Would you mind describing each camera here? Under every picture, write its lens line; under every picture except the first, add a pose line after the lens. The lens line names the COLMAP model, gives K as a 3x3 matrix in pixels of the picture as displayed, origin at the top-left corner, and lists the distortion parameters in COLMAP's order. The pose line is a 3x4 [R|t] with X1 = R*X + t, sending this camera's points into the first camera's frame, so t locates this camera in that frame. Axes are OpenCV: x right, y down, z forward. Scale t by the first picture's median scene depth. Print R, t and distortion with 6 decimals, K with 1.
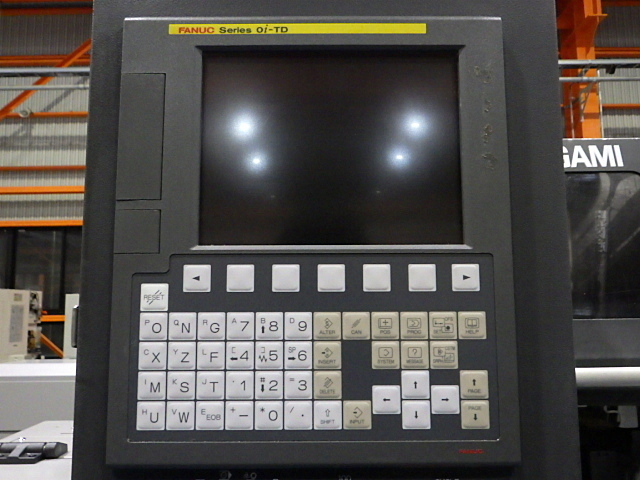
lens RADIAL K [[522.5, 0, 320.4], [0, 522.5, 240.9], [0, 0, 1]] dist [-0.005099, -0.002207]
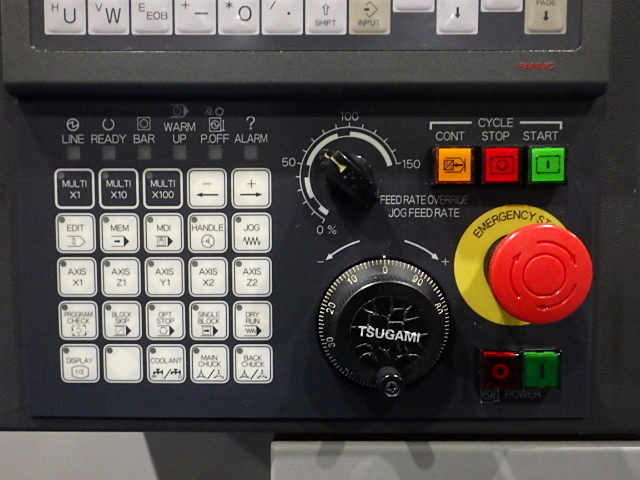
lens RADIAL K [[522.8, 0, 319.9], [0, 522.8, 240.0], [0, 0, 1]] dist [0.001601, -0.000688]
pose [[0.999915, 0.007103, -0.010942, 0.015892], [-0.005165, 0.985780, 0.167961, 0.510049], [0.011979, -0.167891, 0.985733, 0.285398]]
